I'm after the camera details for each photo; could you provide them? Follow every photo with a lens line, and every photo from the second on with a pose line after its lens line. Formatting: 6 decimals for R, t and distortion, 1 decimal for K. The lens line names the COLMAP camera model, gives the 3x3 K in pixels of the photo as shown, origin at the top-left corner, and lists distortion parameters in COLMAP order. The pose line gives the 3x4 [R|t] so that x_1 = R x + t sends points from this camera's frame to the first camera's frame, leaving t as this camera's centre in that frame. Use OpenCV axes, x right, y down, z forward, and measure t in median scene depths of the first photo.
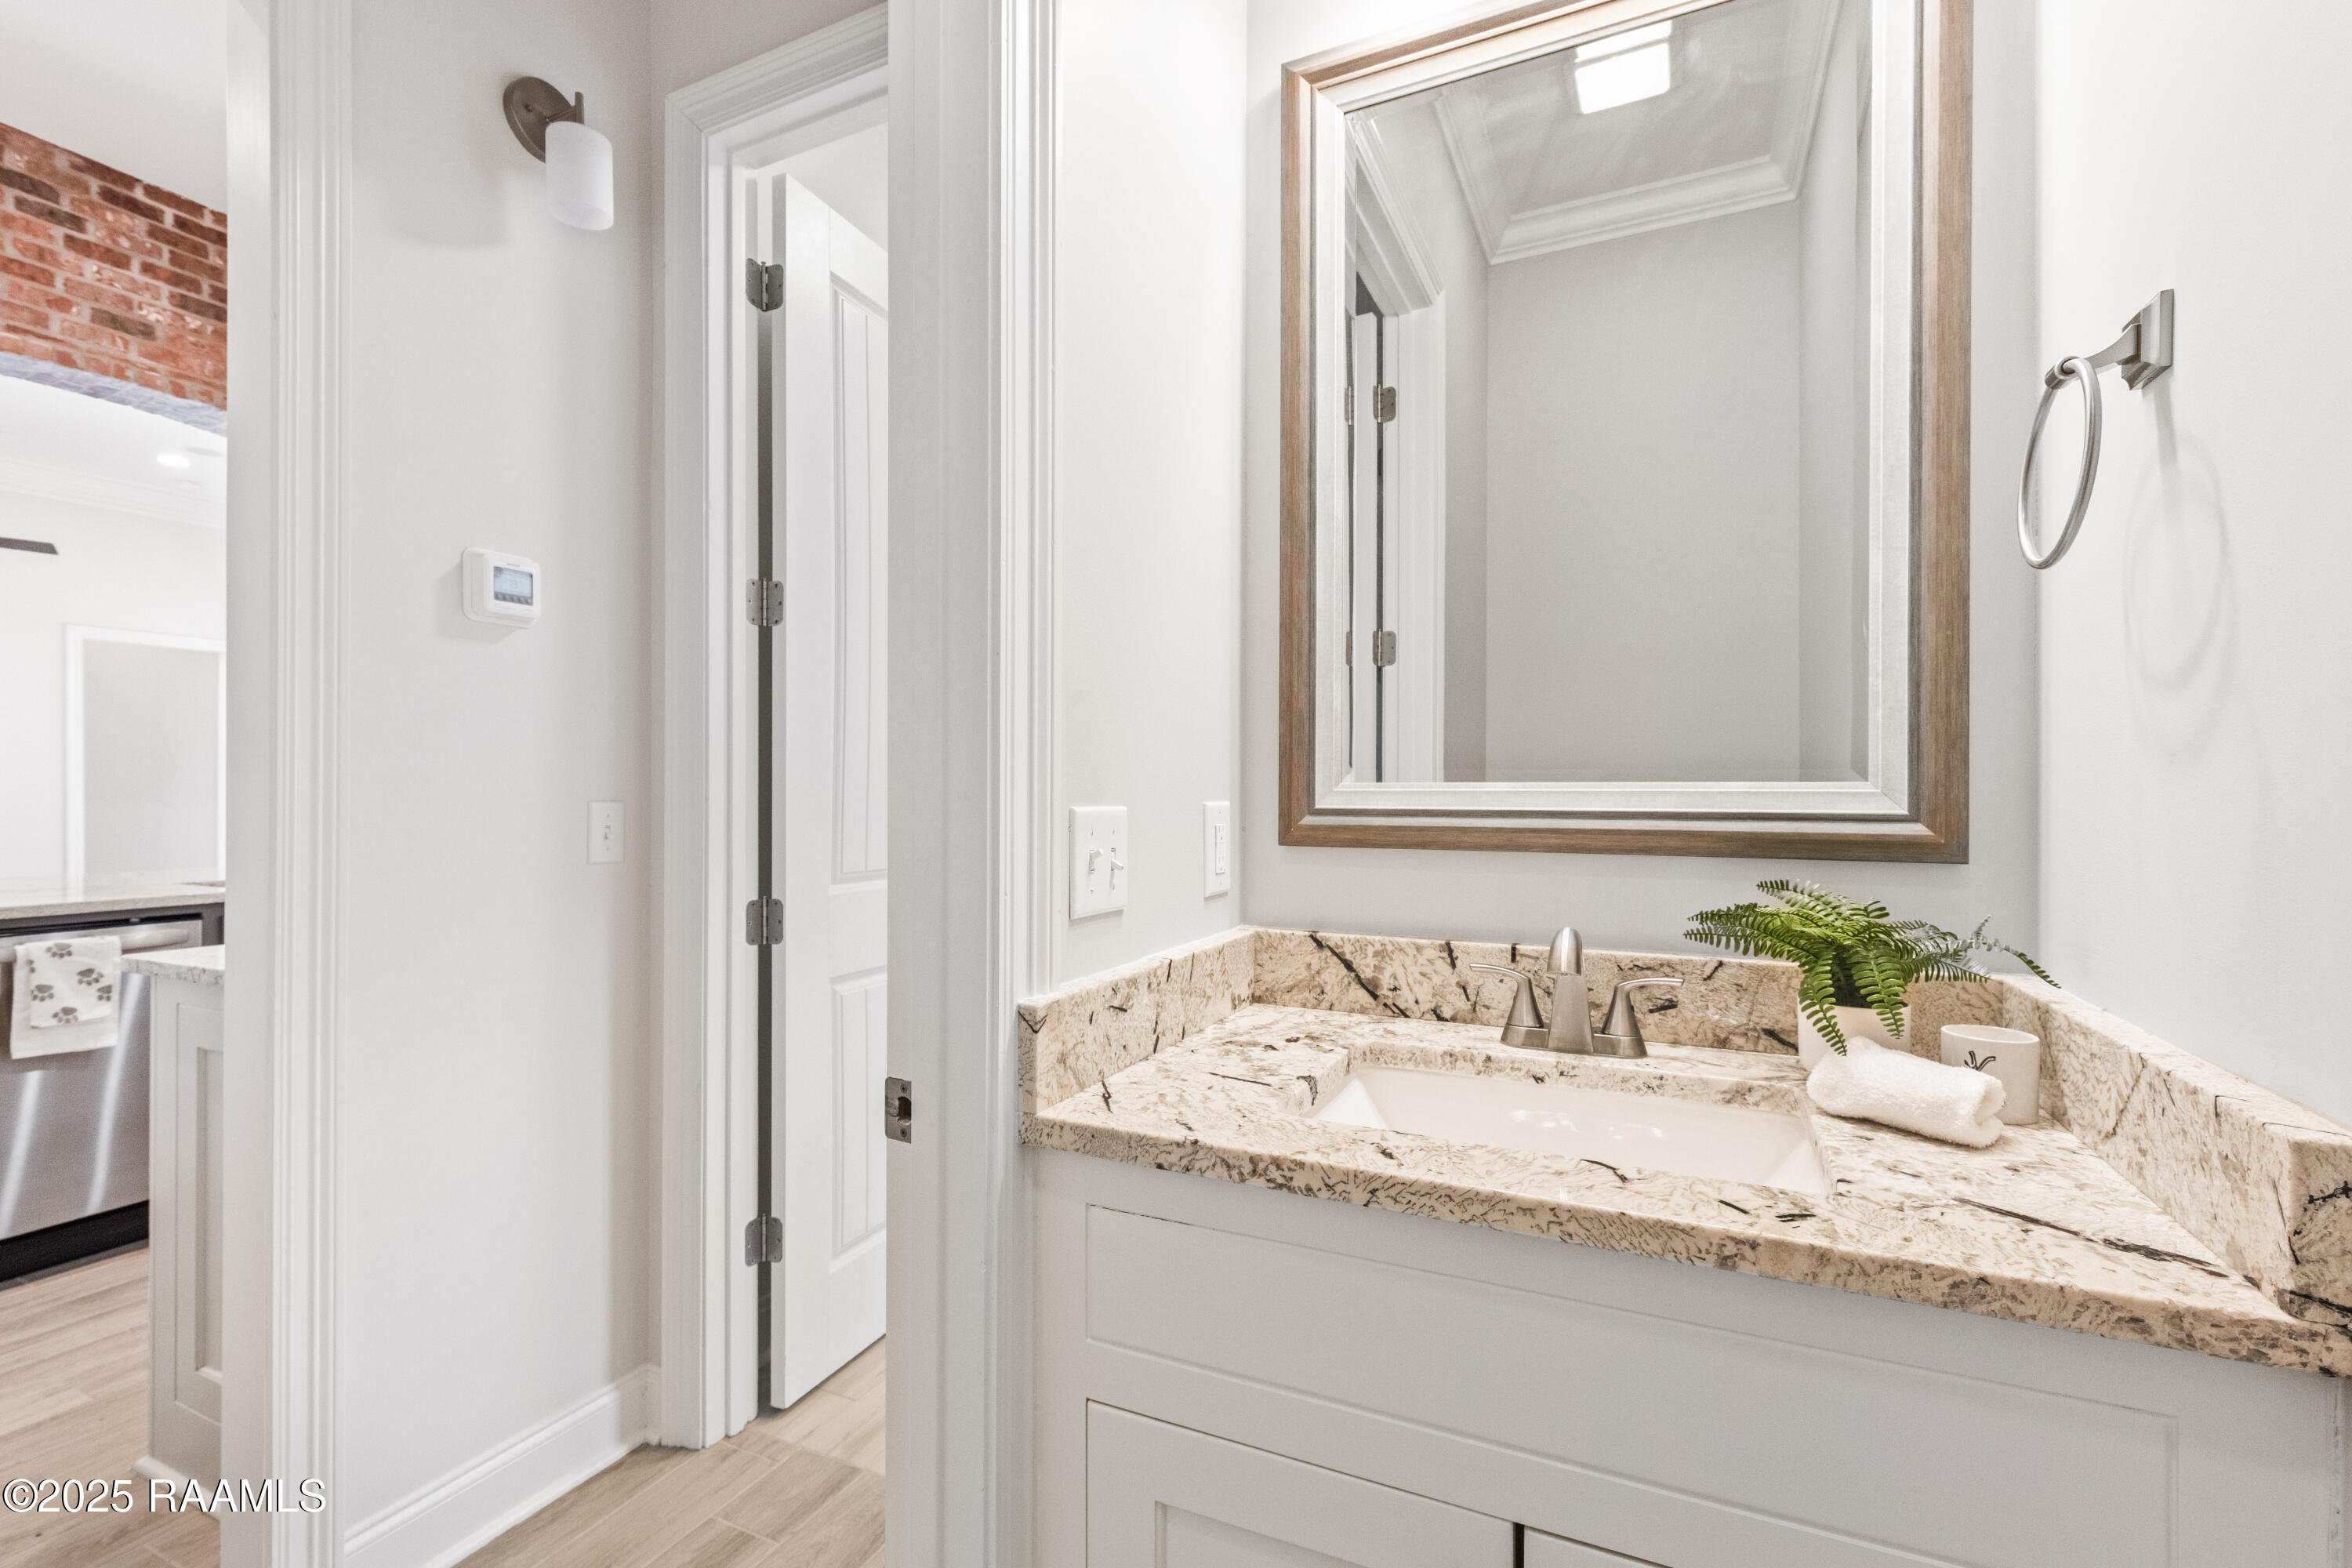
lens RADIAL K [[987.7, 0, 1159.4], [0, 987.7, 798.3], [0, 0, 1]] dist [0.006705, -0.001223]
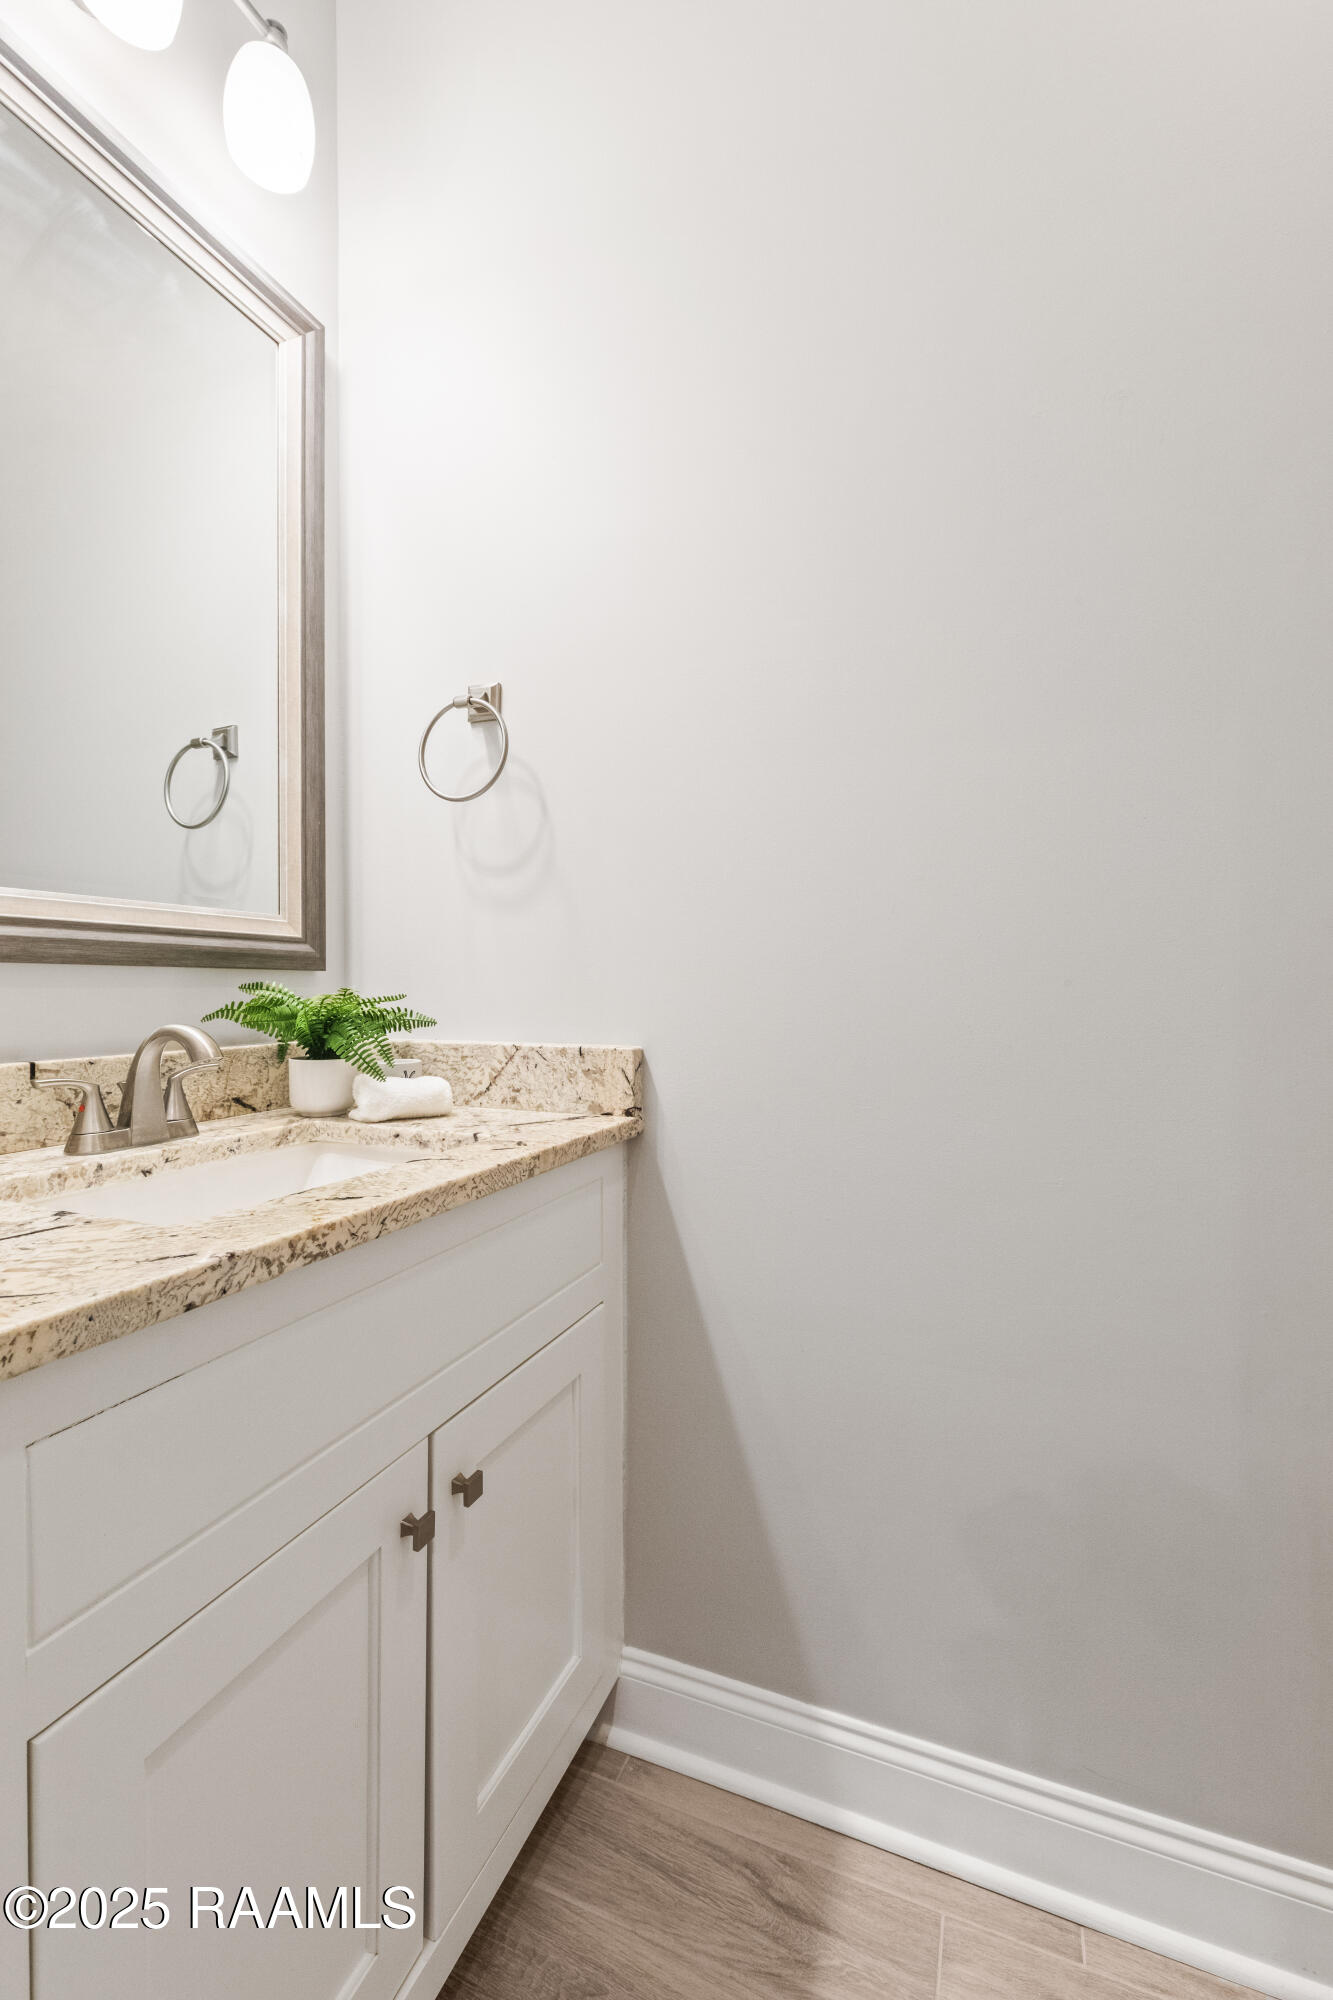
lens RADIAL K [[839.9, 0, 656.4], [0, 839.9, 991.7], [0, 0, 1]] dist [0.006705, -0.001223]
pose [[-0.035149, -0.006230, 0.999363, -0.716096], [-0.002965, 0.999977, 0.006129, 0.117140], [-0.999378, -0.002748, -0.035166, 0.673730]]
